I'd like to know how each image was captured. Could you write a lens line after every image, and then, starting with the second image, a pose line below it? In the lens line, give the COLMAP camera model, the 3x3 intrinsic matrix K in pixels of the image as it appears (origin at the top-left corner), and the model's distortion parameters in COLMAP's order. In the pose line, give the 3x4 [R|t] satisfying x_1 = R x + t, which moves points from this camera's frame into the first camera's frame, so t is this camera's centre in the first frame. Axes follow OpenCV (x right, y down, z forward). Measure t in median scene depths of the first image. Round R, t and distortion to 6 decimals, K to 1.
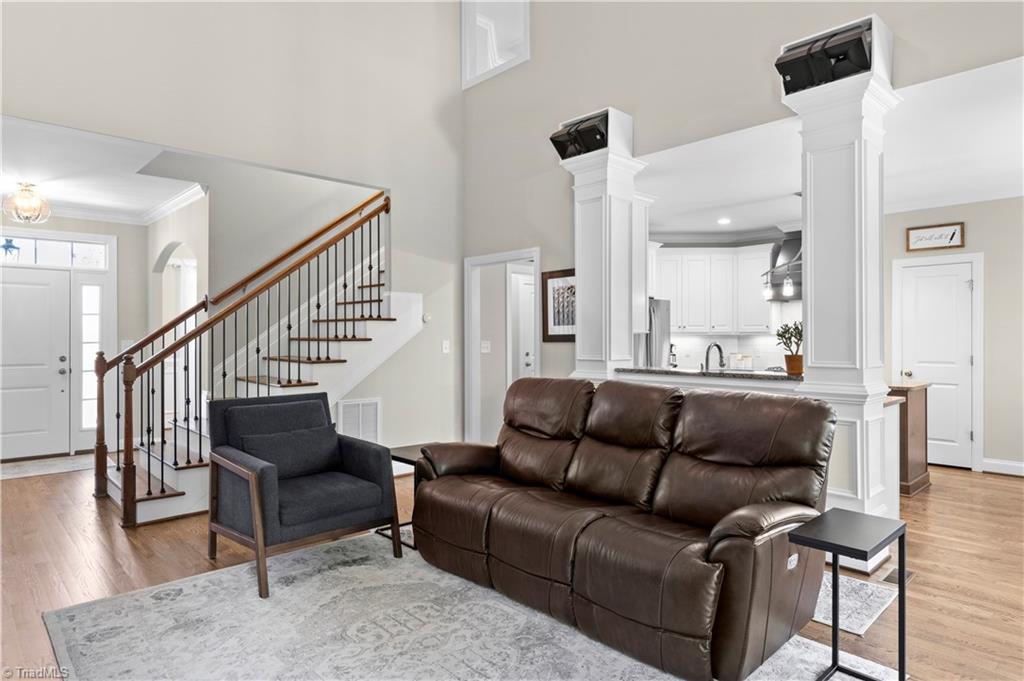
lens RADIAL K [[603.1, 0, 515.5], [0, 603.1, 333.9], [0, 0, 1]] dist [-0.010385, -0.001574]
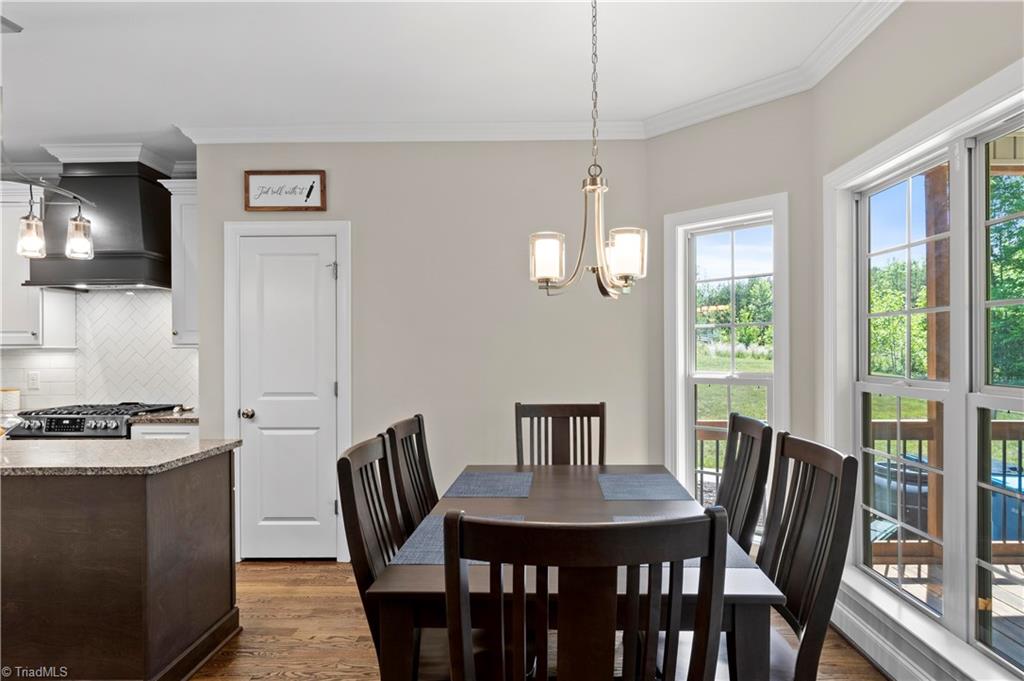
lens RADIAL K [[603.1, 0, 513.5], [0, 603.1, 345.3], [0, 0, 1]] dist [-0.010385, -0.001574]
pose [[0.714395, -0.002372, 0.699739, 0.440706], [0.006181, 0.999977, -0.002921, 0.001066], [-0.699716, 0.006412, 0.714393, 0.402159]]
